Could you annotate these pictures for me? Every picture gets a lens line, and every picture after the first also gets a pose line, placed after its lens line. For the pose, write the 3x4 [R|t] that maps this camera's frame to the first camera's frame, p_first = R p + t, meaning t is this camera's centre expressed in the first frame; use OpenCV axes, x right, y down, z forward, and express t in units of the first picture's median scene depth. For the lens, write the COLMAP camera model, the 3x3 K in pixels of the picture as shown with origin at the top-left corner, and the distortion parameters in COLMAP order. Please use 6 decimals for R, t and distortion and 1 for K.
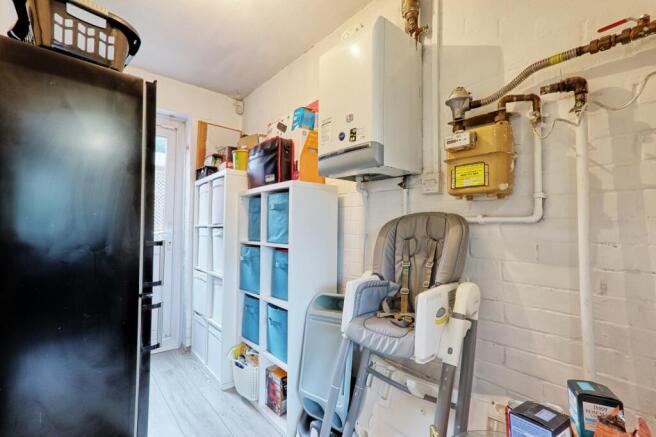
lens RADIAL K [[303.1, 0, 326.9], [0, 303.1, 220.1], [0, 0, 1]] dist [-0.010617, 0.015877]
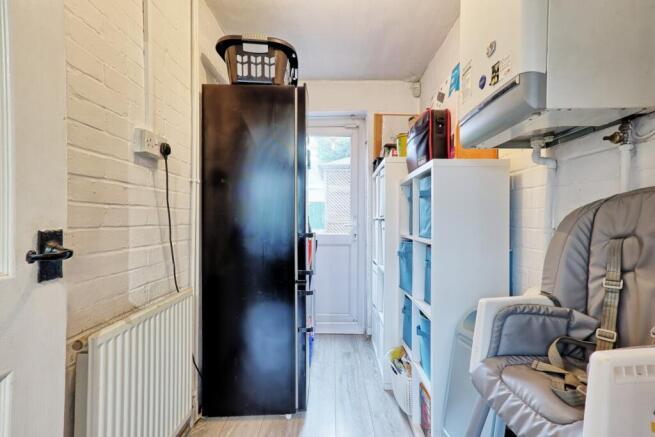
lens RADIAL K [[302.7, 0, 323.5], [0, 302.7, 219.8], [0, 0, 1]] dist [-0.010617, 0.015877]
pose [[0.762160, -0.010512, -0.647303, 0.182051], [0.025706, 0.999571, 0.014034, 0.008682], [0.646878, -0.027336, 0.762103, 0.218263]]
